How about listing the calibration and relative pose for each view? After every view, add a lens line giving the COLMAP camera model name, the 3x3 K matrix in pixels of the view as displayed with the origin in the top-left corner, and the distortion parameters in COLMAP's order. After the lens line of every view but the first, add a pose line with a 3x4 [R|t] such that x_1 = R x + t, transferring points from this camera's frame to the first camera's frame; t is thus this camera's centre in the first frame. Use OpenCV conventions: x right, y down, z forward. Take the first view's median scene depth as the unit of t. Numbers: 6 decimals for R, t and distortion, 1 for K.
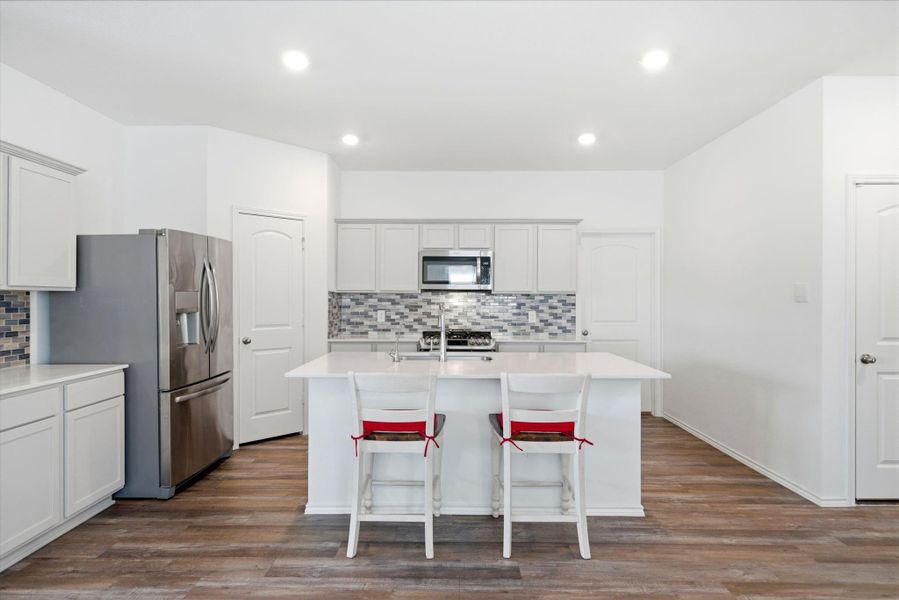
lens RADIAL K [[519.7, 0, 454.9], [0, 519.7, 298.0], [0, 0, 1]] dist [0.000455, -0.000259]
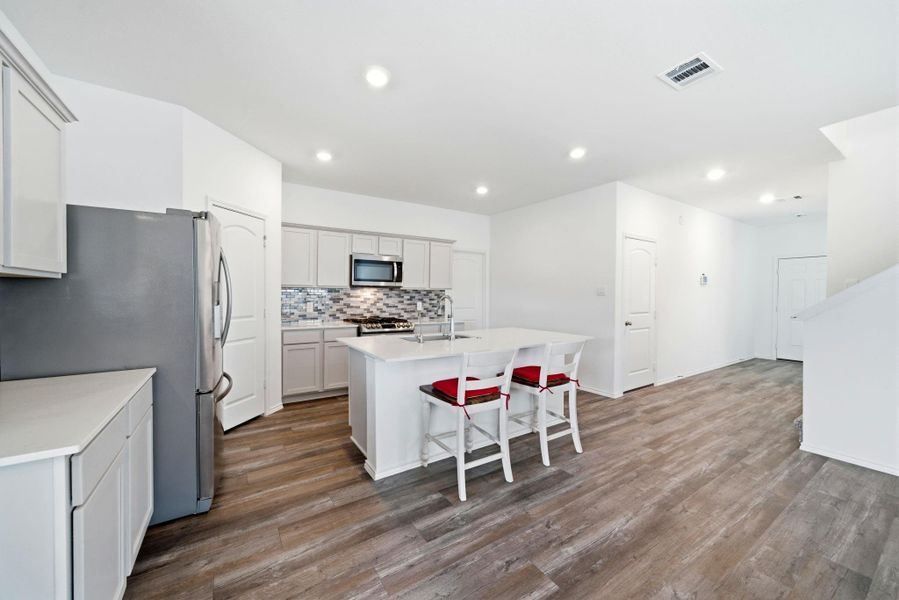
lens RADIAL K [[340.2, 0, 449.5], [0, 340.2, 300.0], [0, 0, 1]] dist [-0.000141, 0.000153]
pose [[0.831261, -0.005859, 0.555851, -0.332132], [-0.003555, 0.999868, 0.015855, 0.004759], [-0.555870, -0.015156, 0.831131, 0.174321]]
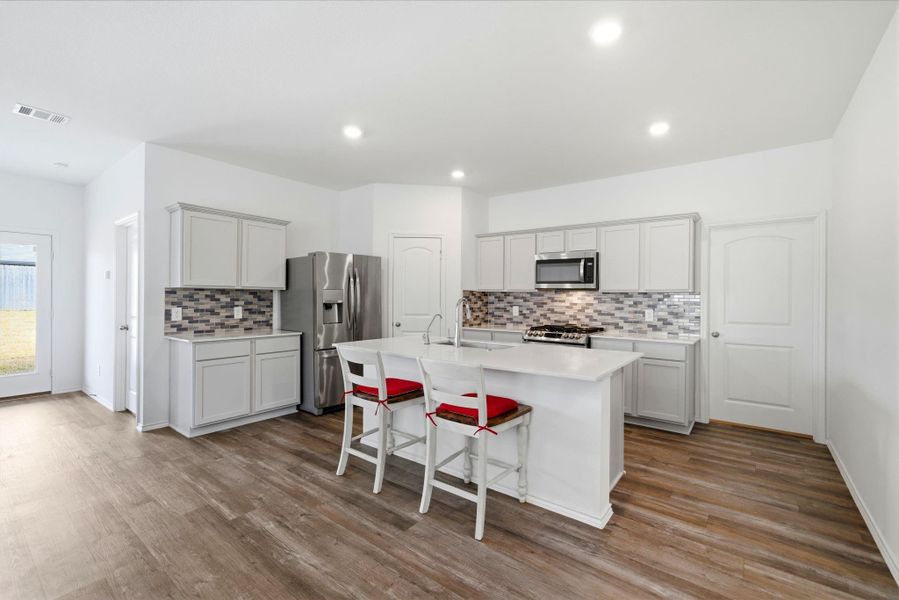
lens RADIAL K [[401.2, 0, 449.5], [0, 401.2, 300.0], [0, 0, 1]] dist [0.002121, 0.000866]
pose [[0.785481, 0.008019, -0.618834, 0.348944], [-0.008028, 0.999964, 0.002769, 0.008220], [0.618834, 0.002793, 0.785517, 0.161163]]
